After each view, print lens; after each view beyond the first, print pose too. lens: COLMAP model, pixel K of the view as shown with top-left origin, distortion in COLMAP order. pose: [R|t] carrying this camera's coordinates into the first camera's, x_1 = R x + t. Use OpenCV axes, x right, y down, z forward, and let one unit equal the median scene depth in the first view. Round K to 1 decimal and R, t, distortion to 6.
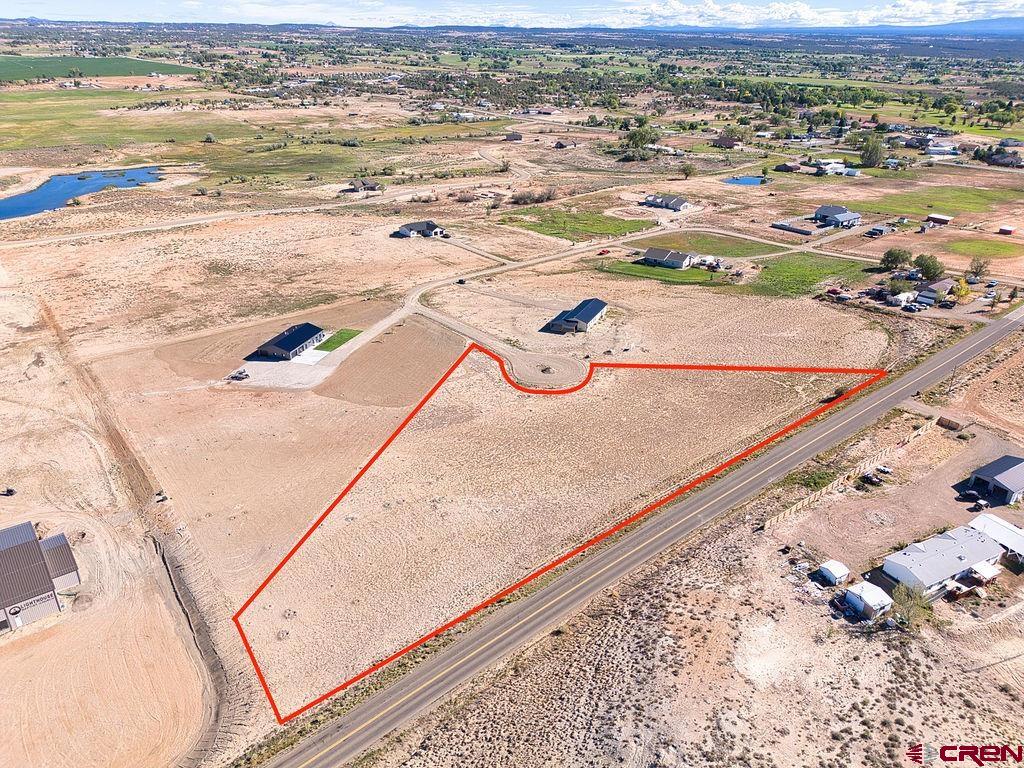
lens RADIAL K [[714.4, 0, 514.8], [0, 714.4, 385.3], [0, 0, 1]] dist [0.070598, -0.066172]
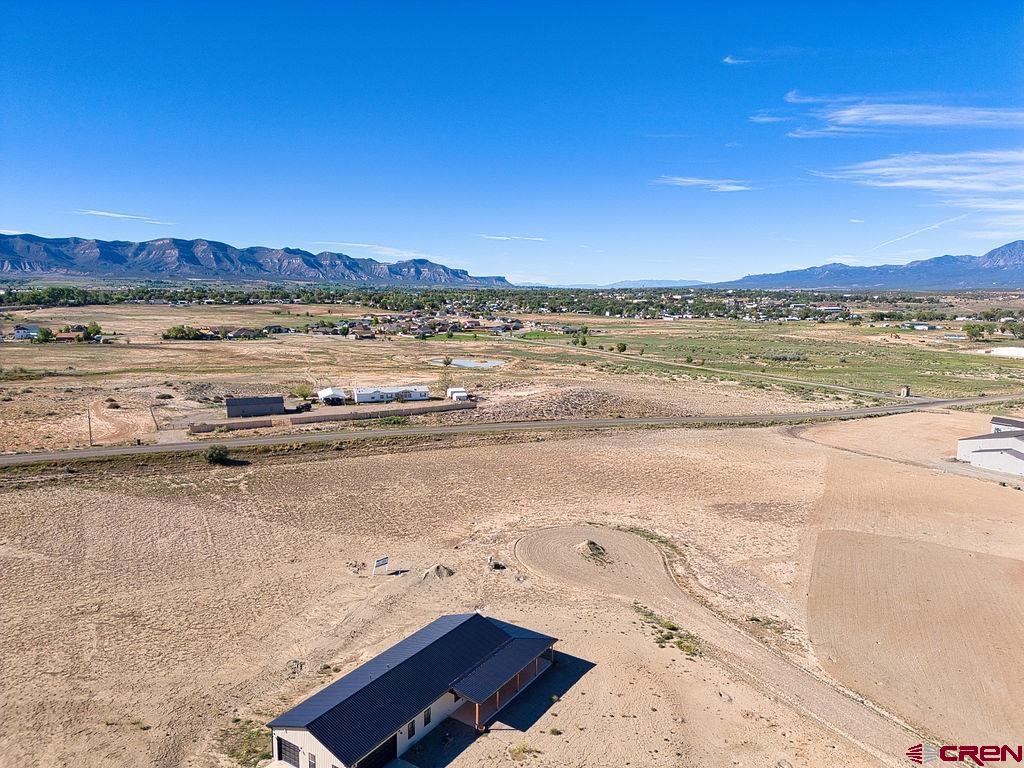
lens RADIAL K [[714.4, 0, 514.8], [0, 714.4, 385.3], [0, 0, 1]] dist [0.070598, -0.066172]
pose [[-0.987178, -0.044448, 0.153311, 0.027753], [0.046636, 0.838235, 0.543311, -0.389621], [-0.152659, 0.543495, -0.825414, 1.343275]]
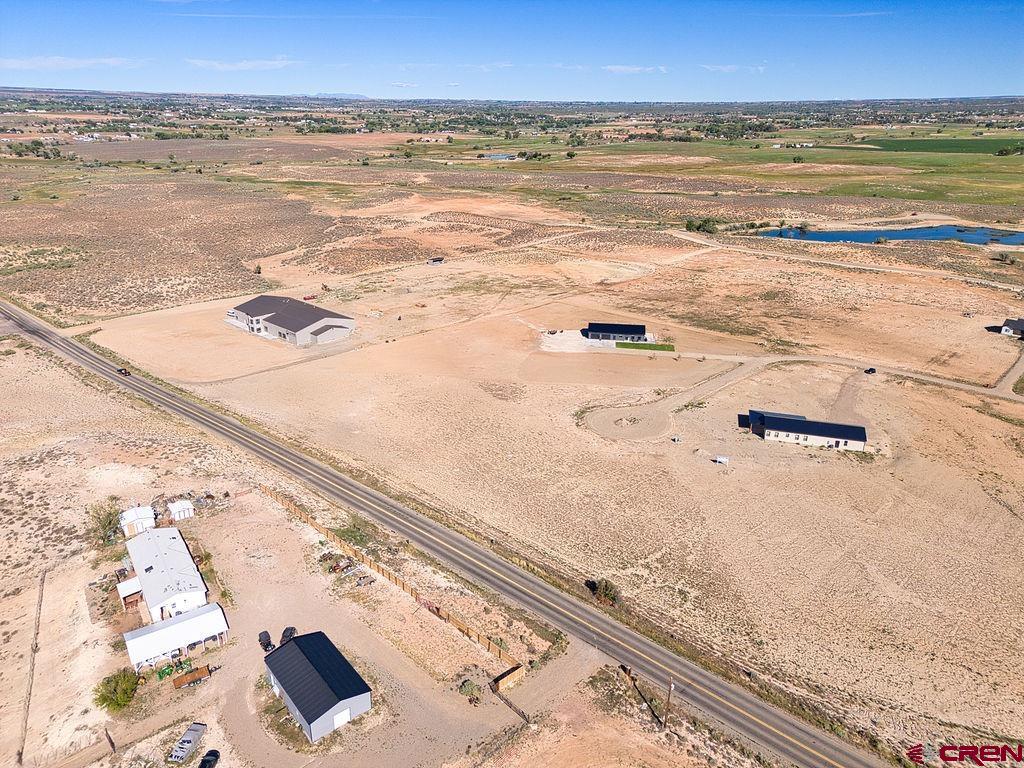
lens RADIAL K [[714.4, 0, 514.8], [0, 714.4, 385.3], [0, 0, 1]] dist [0.070598, -0.066172]
pose [[0.137930, 0.348268, -0.927192, 0.825101], [-0.431412, 0.863793, 0.260278, -0.230323], [0.891549, 0.364102, 0.269390, 0.613674]]
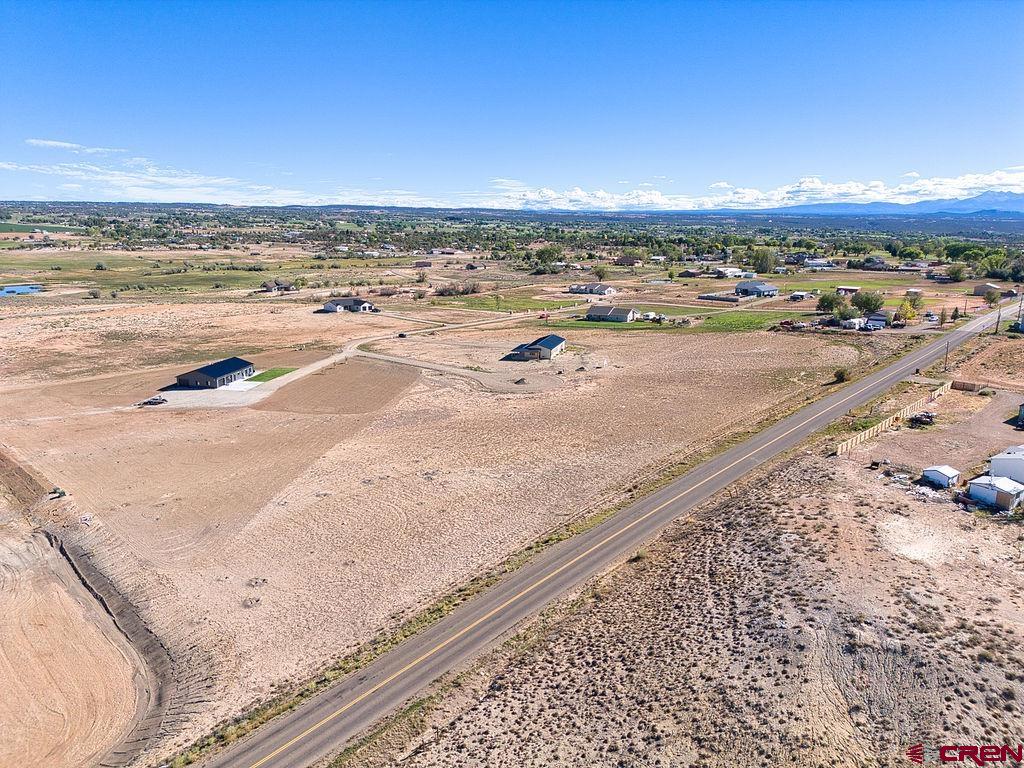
lens RADIAL K [[714.4, 0, 514.8], [0, 714.4, 385.3], [0, 0, 1]] dist [0.070598, -0.066172]
pose [[0.988812, -0.034125, 0.145215, -0.090664], [0.065084, 0.974631, -0.214144, 0.171255], [-0.134223, 0.221200, 0.965948, 0.134146]]
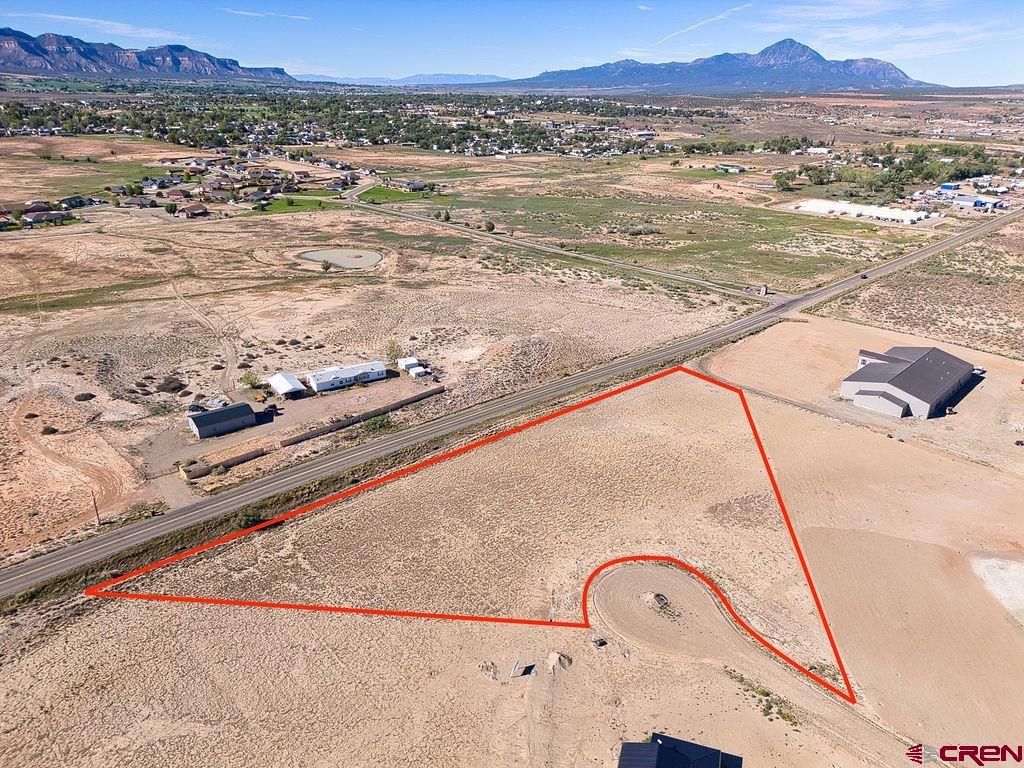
lens RADIAL K [[714.4, 0, 514.8], [0, 714.4, 385.3], [0, 0, 1]] dist [0.070598, -0.066172]
pose [[-0.993086, 0.017445, -0.116082, 0.230004], [-0.074533, 0.670272, 0.738363, -0.573888], [0.090688, 0.741910, -0.664338, 1.240493]]
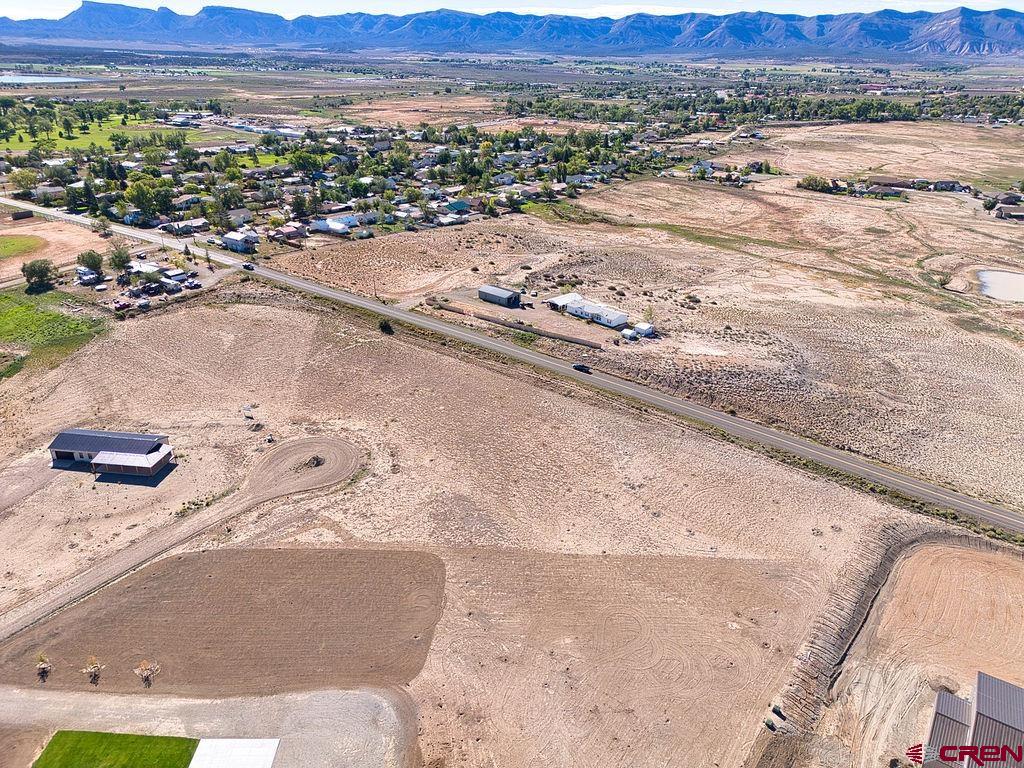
lens RADIAL K [[714.4, 0, 514.8], [0, 714.4, 385.3], [0, 0, 1]] dist [0.070598, -0.066172]
pose [[-0.273022, -0.418571, 0.866174, -0.638501], [0.392436, 0.773599, 0.497532, -0.379534], [-0.878324, 0.475755, -0.046947, 0.795604]]
